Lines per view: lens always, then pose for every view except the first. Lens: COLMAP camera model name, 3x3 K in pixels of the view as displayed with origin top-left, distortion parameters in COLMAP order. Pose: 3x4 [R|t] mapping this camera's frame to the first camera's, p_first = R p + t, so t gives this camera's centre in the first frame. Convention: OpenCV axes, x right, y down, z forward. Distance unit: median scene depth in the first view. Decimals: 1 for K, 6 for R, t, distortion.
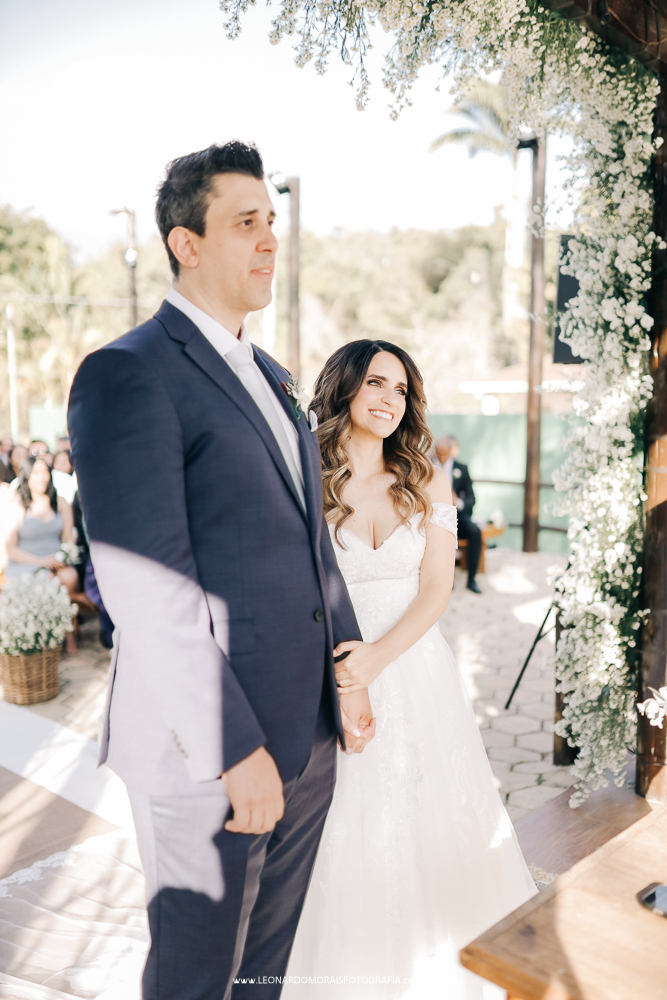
lens RADIAL K [[951.0, 0, 329.3], [0, 951.0, 500.5], [0, 0, 1]] dist [-0.030083, 0.000000]
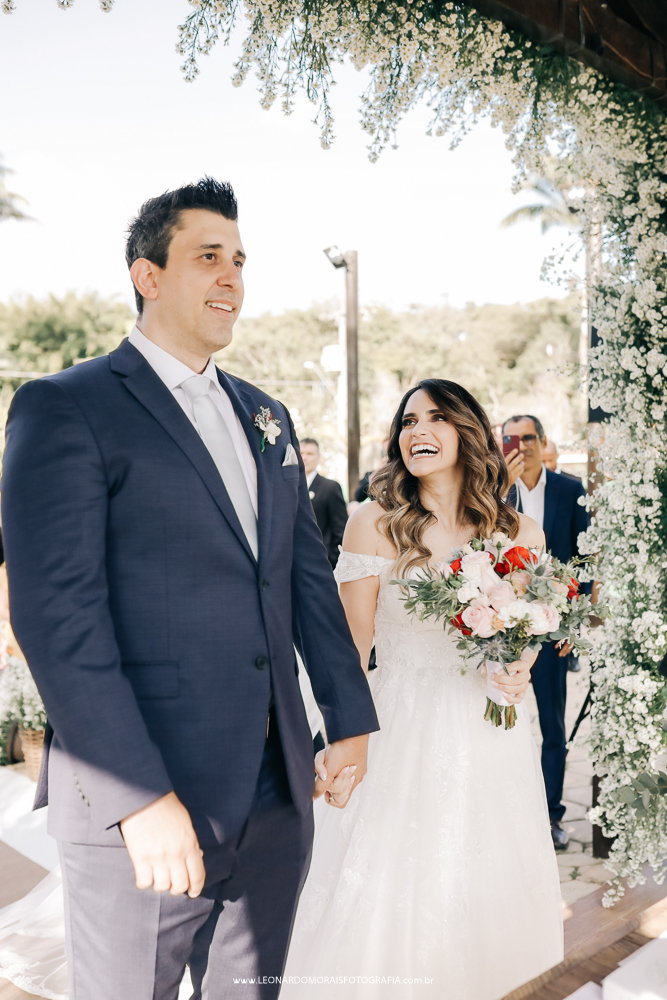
lens RADIAL K [[951.0, 0, 332.4], [0, 951.0, 498.0], [0, 0, 1]] dist [-0.030083, 0.000000]
pose [[0.996046, -0.007955, -0.088477, 0.085171], [0.000516, 0.996484, -0.083787, 0.013124], [0.088832, 0.083410, 0.992548, 0.057405]]
